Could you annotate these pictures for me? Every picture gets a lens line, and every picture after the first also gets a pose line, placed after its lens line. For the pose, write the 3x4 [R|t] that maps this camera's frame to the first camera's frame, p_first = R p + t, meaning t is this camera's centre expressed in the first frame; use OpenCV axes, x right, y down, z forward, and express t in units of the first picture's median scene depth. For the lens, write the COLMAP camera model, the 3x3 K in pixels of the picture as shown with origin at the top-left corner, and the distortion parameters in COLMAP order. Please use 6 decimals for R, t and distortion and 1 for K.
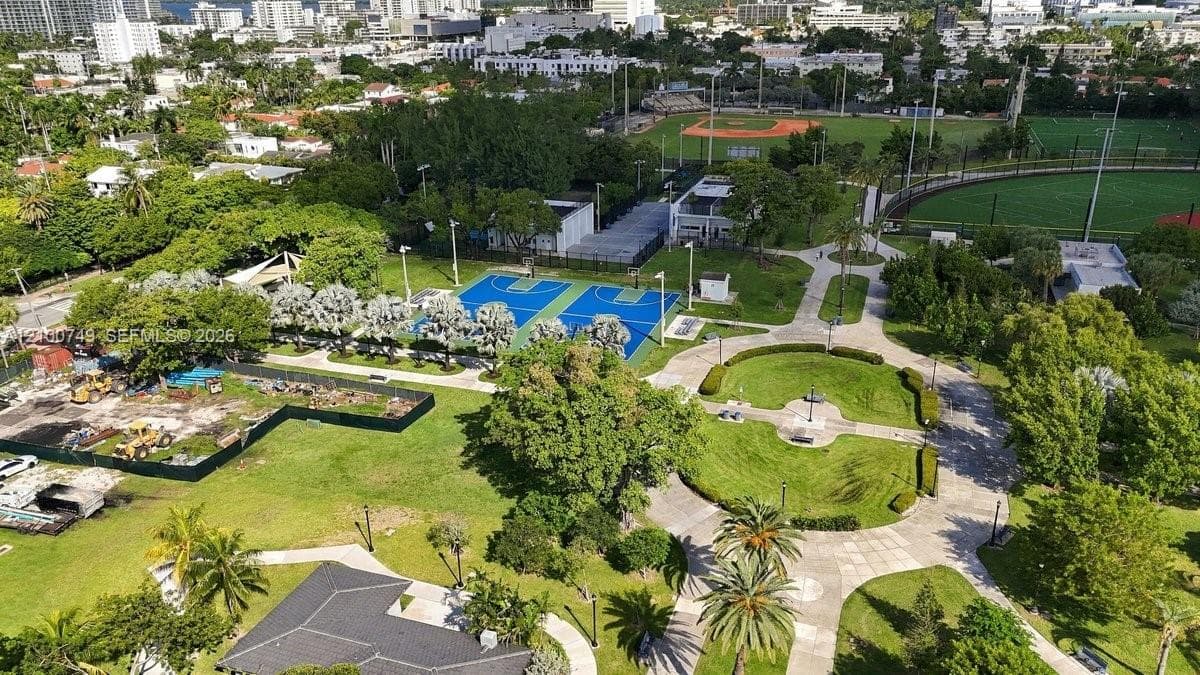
lens RADIAL K [[890.9, 0, 600.0], [0, 890.9, 337.5], [0, 0, 1]] dist [0.057696, -0.004543]
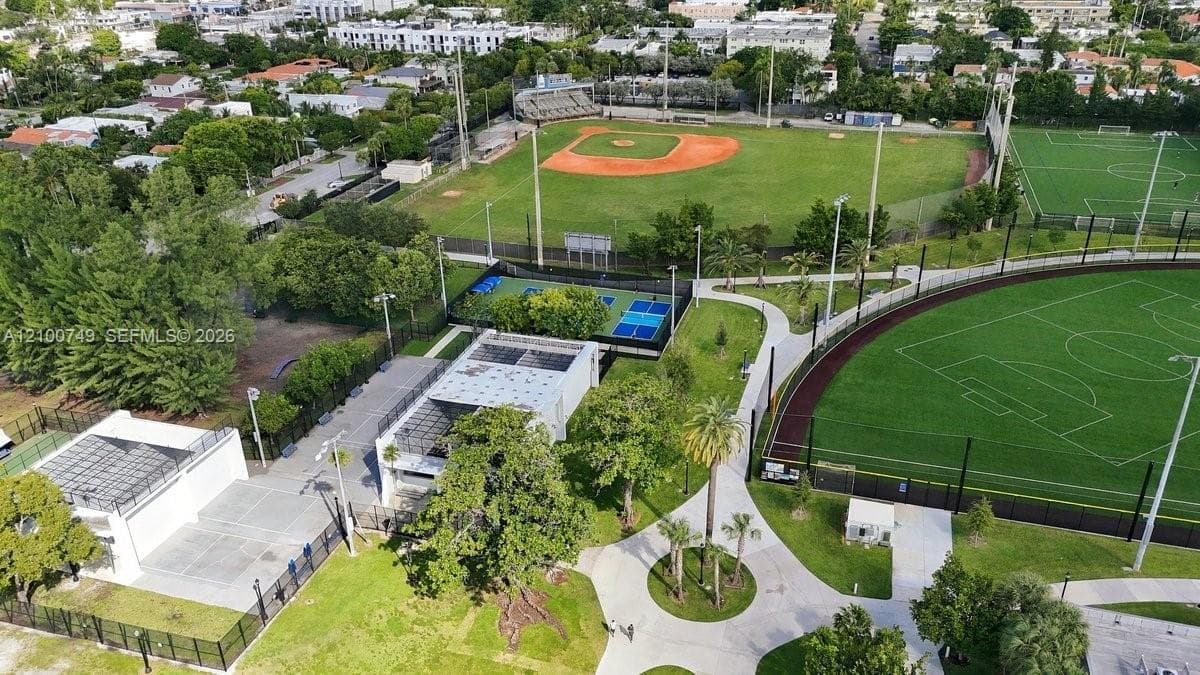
lens RADIAL K [[890.9, 0, 600.0], [0, 890.9, 337.5], [0, 0, 1]] dist [0.057696, -0.004543]
pose [[0.999424, -0.019938, 0.027449, 0.102942], [0.017823, 0.997006, 0.075242, -0.127607], [-0.028867, -0.074709, 0.996787, 0.239317]]
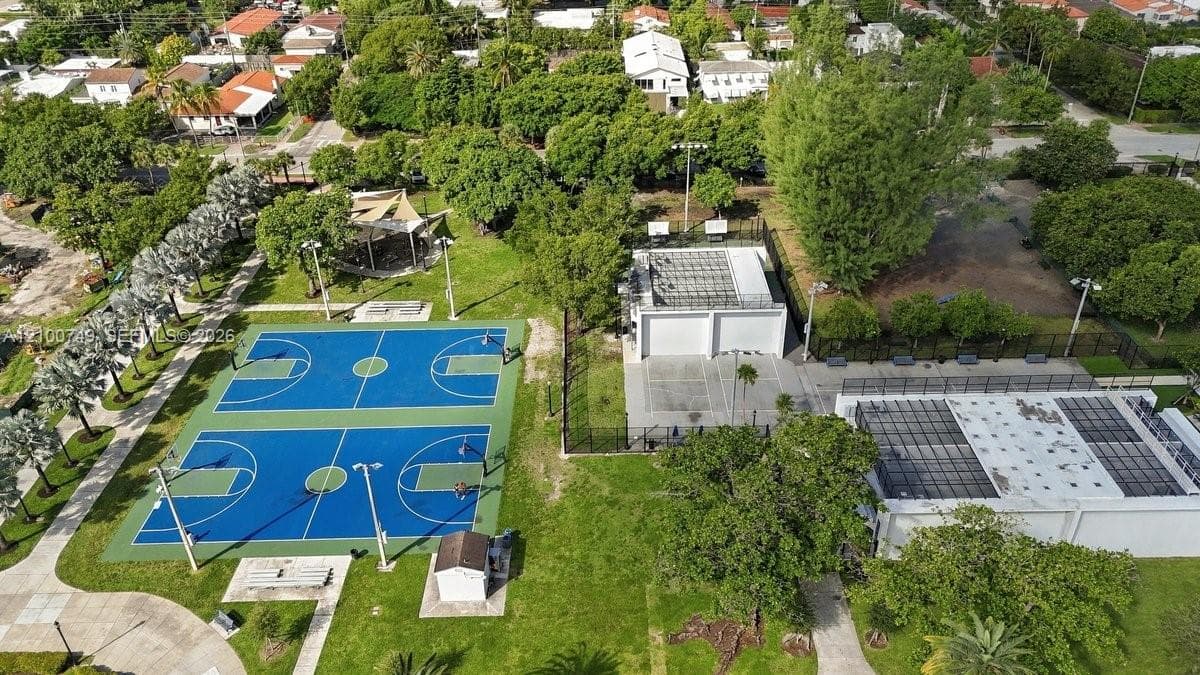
lens RADIAL K [[890.9, 0, 600.0], [0, 890.9, 337.5], [0, 0, 1]] dist [0.057696, -0.004543]
pose [[0.332126, 0.513175, -0.791419, 0.205774], [-0.325237, 0.849896, 0.414604, -0.170456], [0.885388, 0.119698, 0.449177, 0.345620]]
